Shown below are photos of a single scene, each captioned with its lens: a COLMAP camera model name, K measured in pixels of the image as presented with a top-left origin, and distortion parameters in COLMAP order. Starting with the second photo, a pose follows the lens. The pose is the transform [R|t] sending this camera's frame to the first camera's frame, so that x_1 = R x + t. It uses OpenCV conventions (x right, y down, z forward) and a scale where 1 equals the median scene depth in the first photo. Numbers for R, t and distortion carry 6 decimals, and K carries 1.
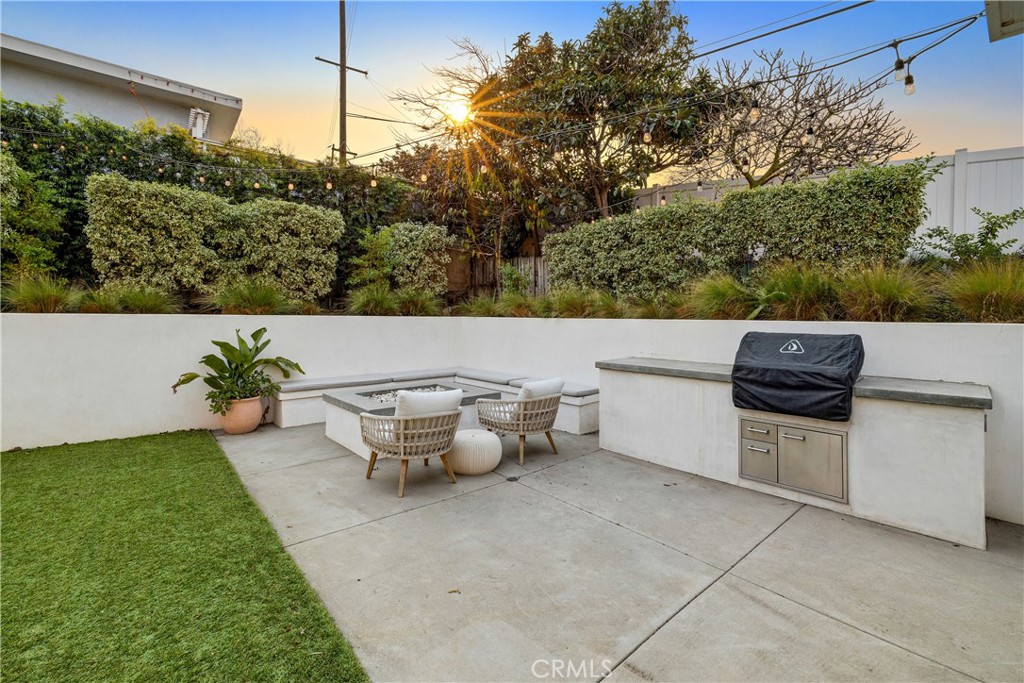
lens RADIAL K [[454.4, 0, 512.3], [0, 454.4, 306.6], [0, 0, 1]] dist [-0.002744, -0.000716]
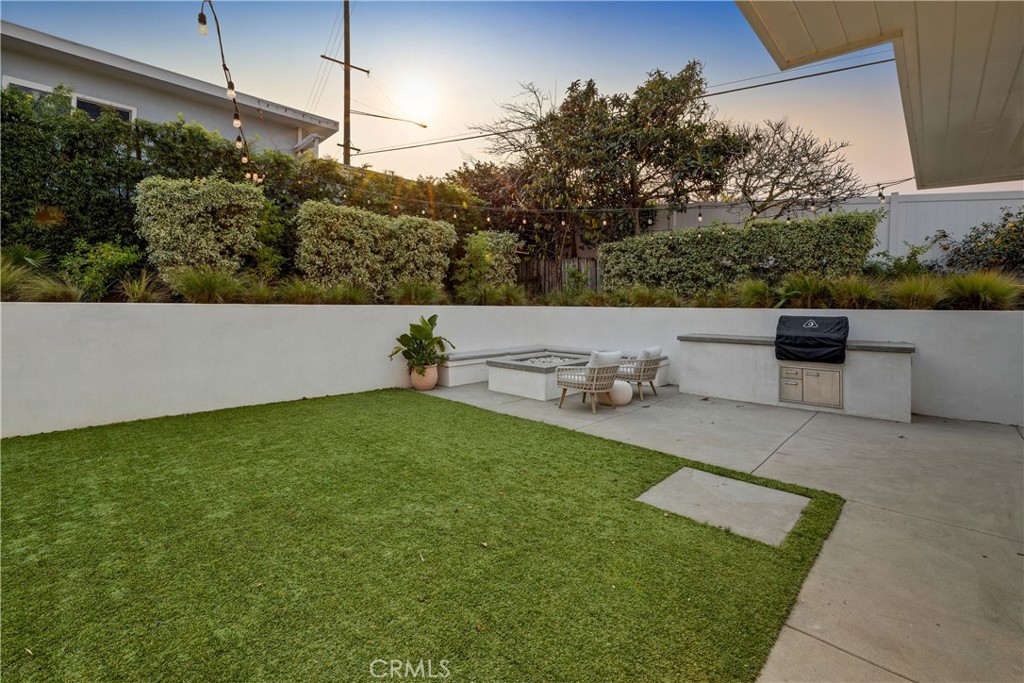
lens RADIAL K [[425.4, 0, 543.6], [0, 425.4, 299.7], [0, 0, 1]] dist [0.003067, -0.005807]
pose [[0.994731, 0.000303, 0.102523, -0.354822], [-0.001291, 0.999953, 0.009566, -0.011502], [-0.102515, -0.009648, 0.994685, -0.324352]]
